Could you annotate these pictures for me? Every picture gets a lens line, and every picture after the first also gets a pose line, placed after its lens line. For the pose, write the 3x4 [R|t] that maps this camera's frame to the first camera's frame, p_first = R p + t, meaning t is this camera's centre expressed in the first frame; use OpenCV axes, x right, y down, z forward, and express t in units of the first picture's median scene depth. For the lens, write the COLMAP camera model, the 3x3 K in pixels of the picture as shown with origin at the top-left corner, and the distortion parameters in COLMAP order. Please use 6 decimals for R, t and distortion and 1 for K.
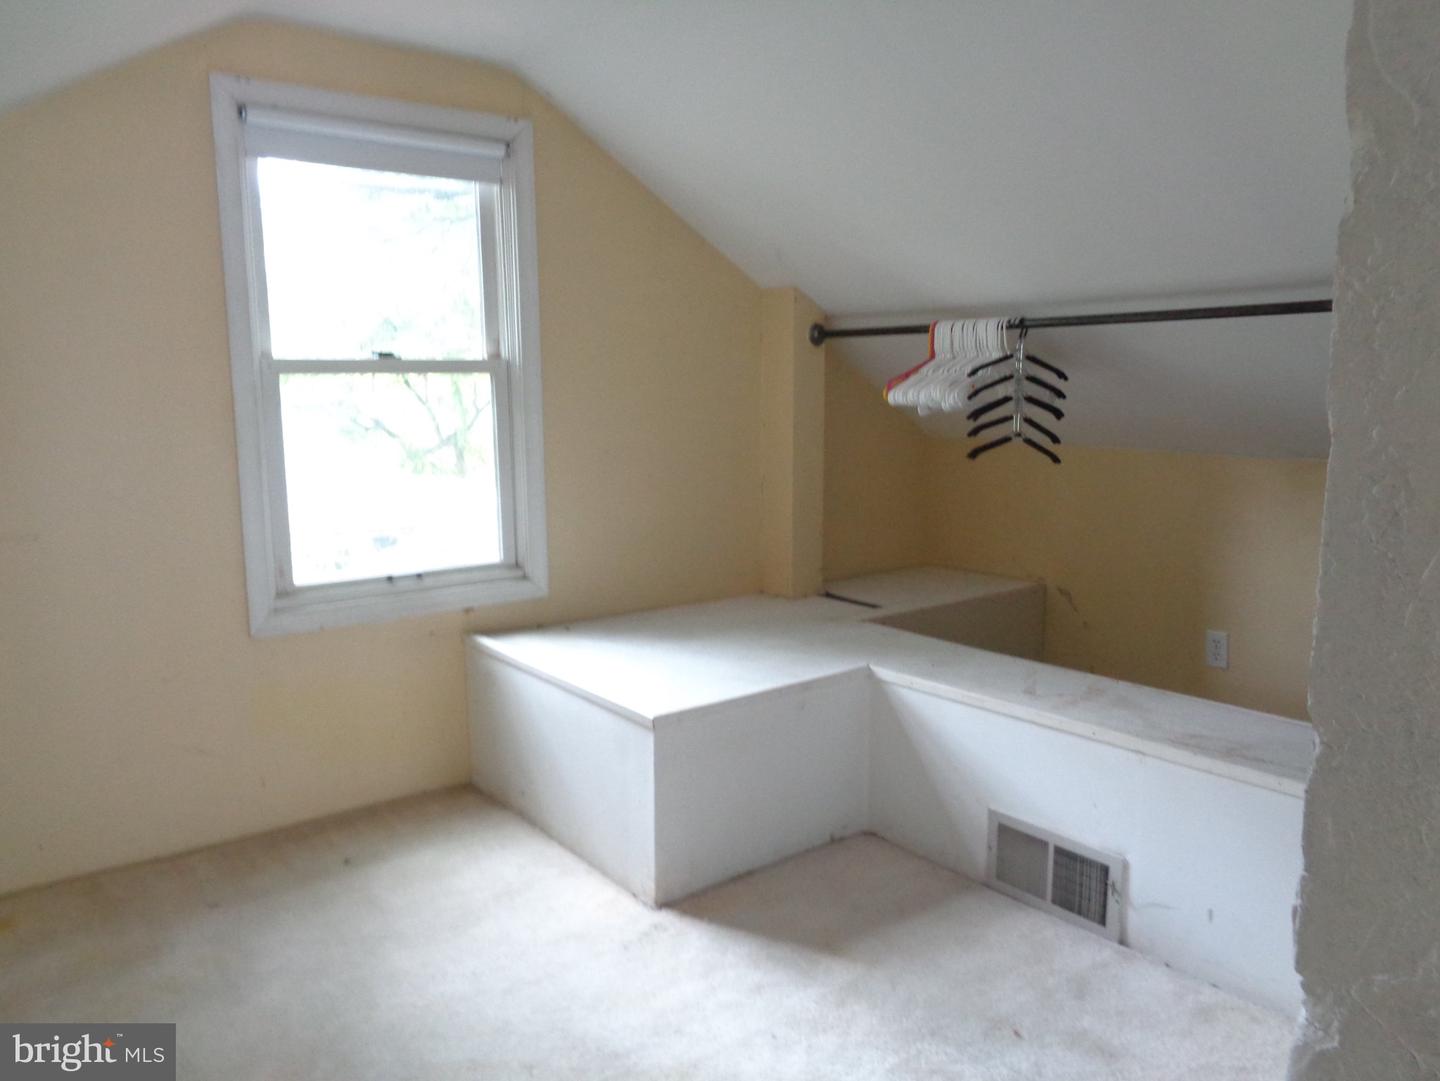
lens RADIAL K [[1041.6, 0, 716.9], [0, 1041.6, 541.4], [0, 0, 1]] dist [-0.023092, 0.003384]
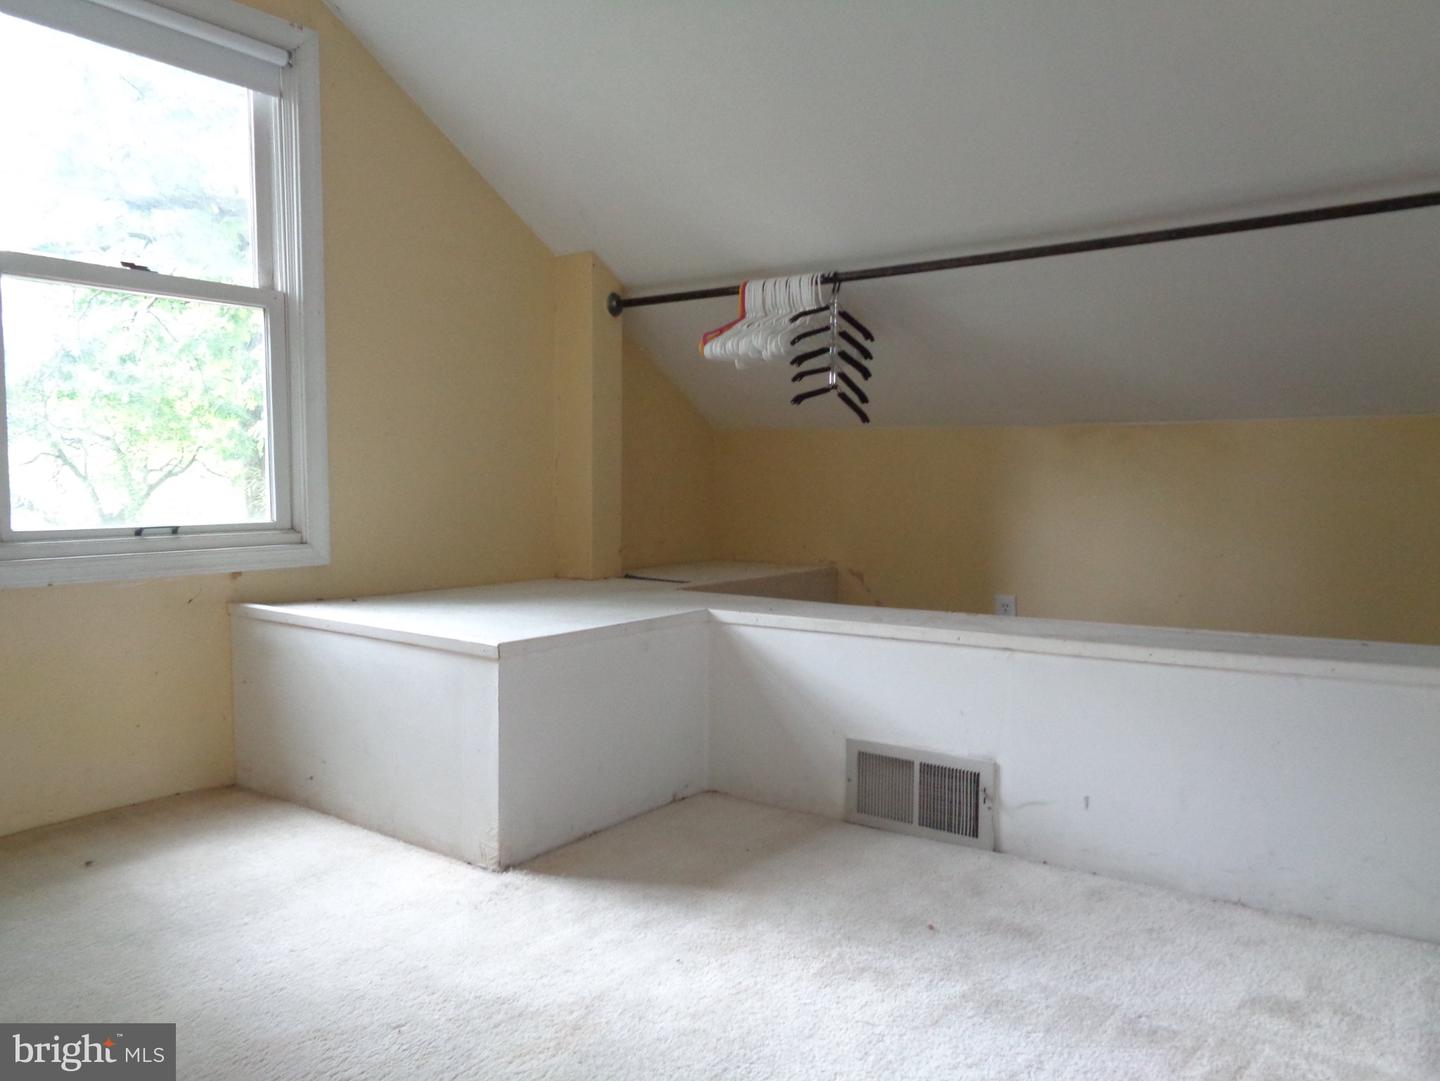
lens RADIAL K [[1047.5, 0, 718.4], [0, 1047.5, 541.6], [0, 0, 1]] dist [-0.013173, -0.003440]
pose [[0.961673, -0.006211, 0.274128, -0.097961], [0.029186, 0.996383, -0.079811, 0.125215], [-0.272641, 0.084753, 0.958376, 0.073424]]
